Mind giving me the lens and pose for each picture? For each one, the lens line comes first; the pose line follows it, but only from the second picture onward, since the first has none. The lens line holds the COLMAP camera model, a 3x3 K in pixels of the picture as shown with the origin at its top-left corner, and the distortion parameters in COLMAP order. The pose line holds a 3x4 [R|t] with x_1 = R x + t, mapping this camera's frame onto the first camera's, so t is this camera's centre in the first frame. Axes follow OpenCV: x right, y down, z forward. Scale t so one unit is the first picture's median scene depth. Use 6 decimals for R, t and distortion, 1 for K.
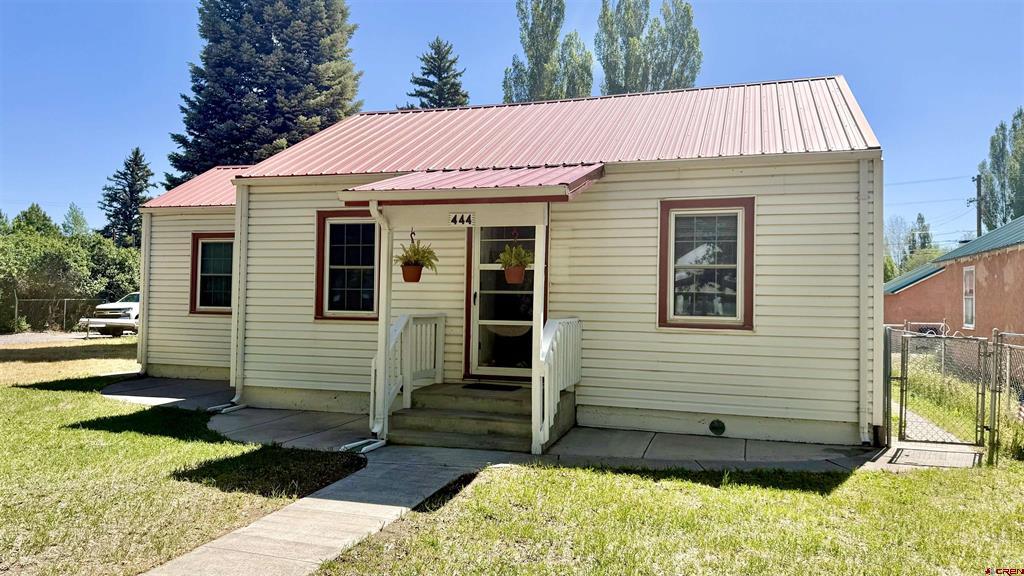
lens RADIAL K [[732.2, 0, 512.0], [0, 732.2, 278.1], [0, 0, 1]] dist [0.090852, -0.132923]
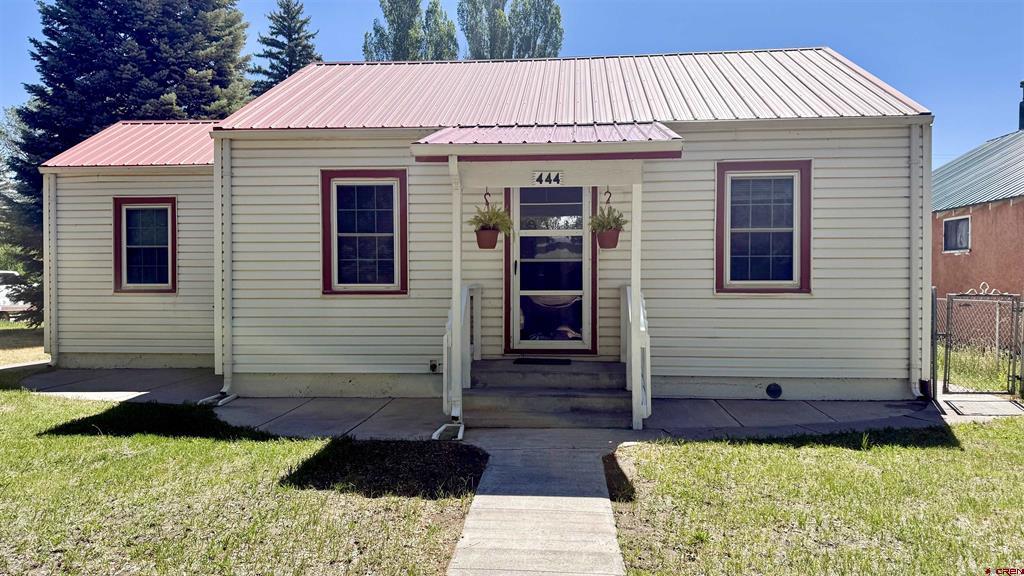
lens RADIAL K [[724.5, 0, 514.5], [0, 724.5, 286.8], [0, 0, 1]] dist [0.061654, -0.077587]
pose [[0.973536, -0.022002, 0.227472, -0.262601], [0.011199, 0.998752, 0.048674, 0.007910], [-0.228259, -0.044838, 0.972567, 0.111090]]
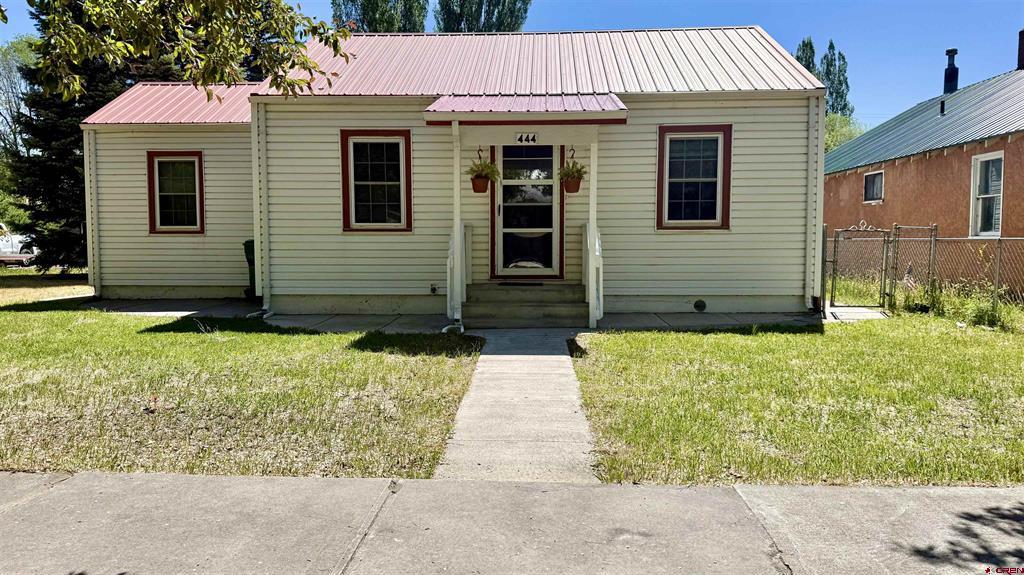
lens RADIAL K [[736.4, 0, 512.0], [0, 736.4, 287.5], [0, 0, 1]] dist [0.091965, -0.118688]
pose [[0.963498, -0.036955, 0.265153, -0.347939], [0.009361, 0.994472, 0.104584, 0.028625], [-0.267552, -0.098284, 0.958518, -0.136900]]
